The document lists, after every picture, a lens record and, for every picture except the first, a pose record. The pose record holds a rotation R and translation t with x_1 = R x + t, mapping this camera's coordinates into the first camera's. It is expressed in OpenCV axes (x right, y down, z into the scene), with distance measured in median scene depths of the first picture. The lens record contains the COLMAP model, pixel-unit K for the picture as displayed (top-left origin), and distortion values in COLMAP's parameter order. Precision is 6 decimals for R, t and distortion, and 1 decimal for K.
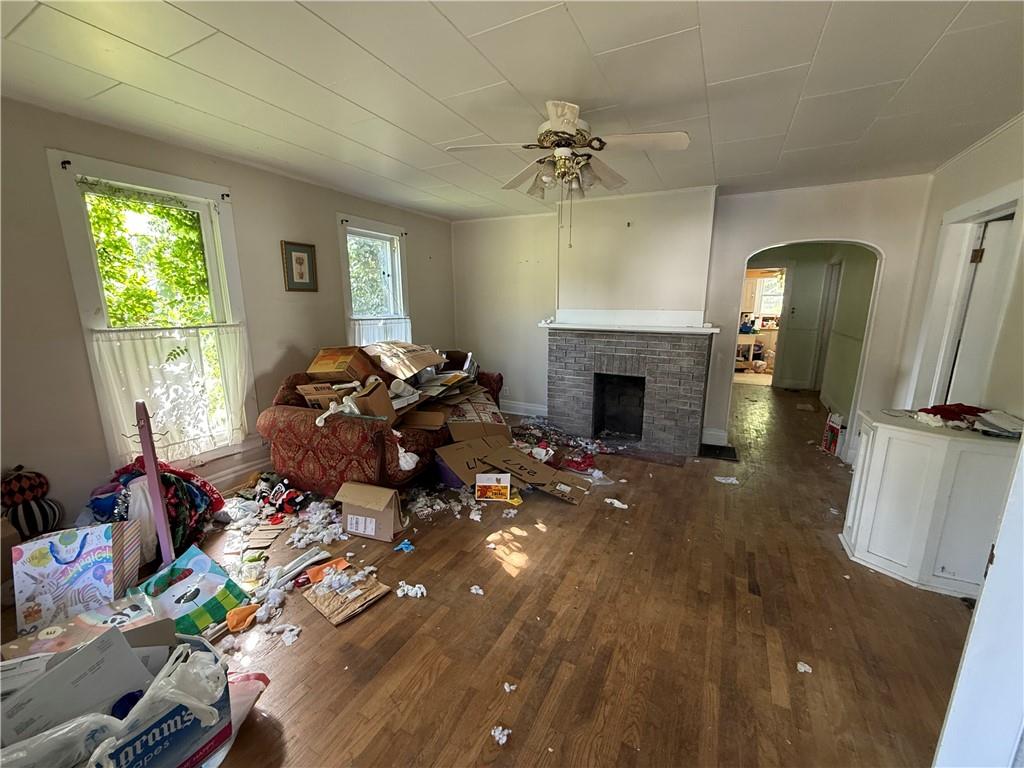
lens RADIAL K [[406.6, 0, 512.0], [0, 406.6, 384.0], [0, 0, 1]] dist [0.000063, -0.000001]
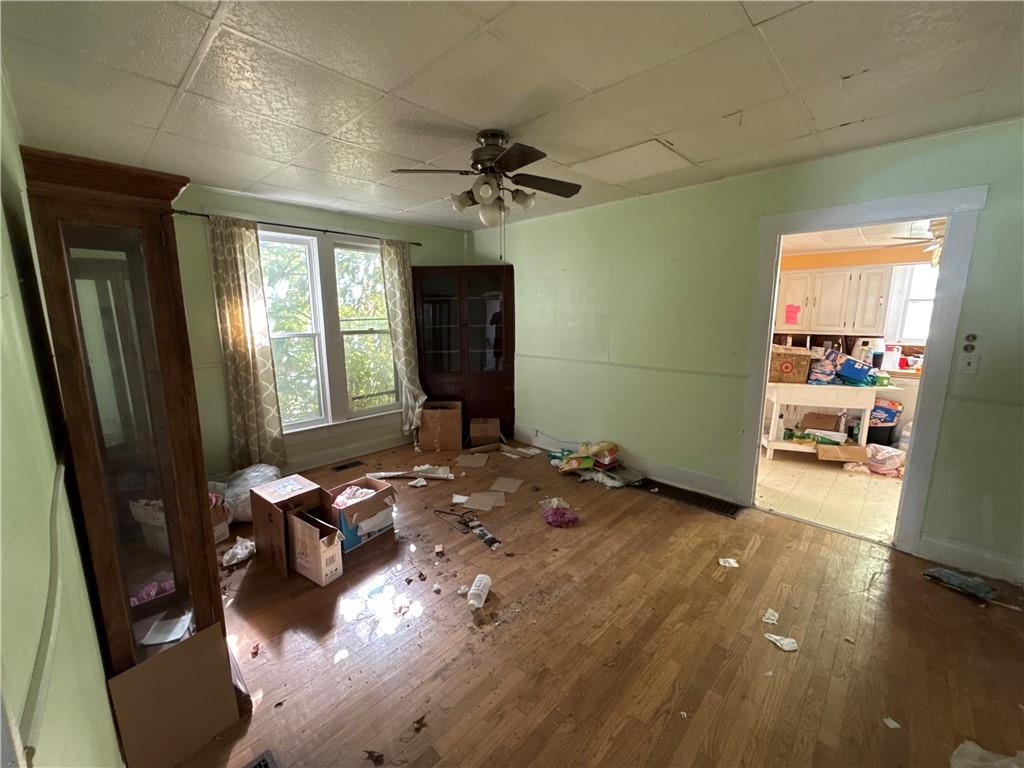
lens RADIAL K [[406.6, 0, 512.0], [0, 406.6, 384.0], [0, 0, 1]] dist [0.000063, -0.000001]
pose [[0.960790, 0.041673, -0.274129, 0.334401], [-0.049183, 0.998578, -0.020575, -0.096053], [0.272881, 0.033251, 0.961473, 0.456643]]
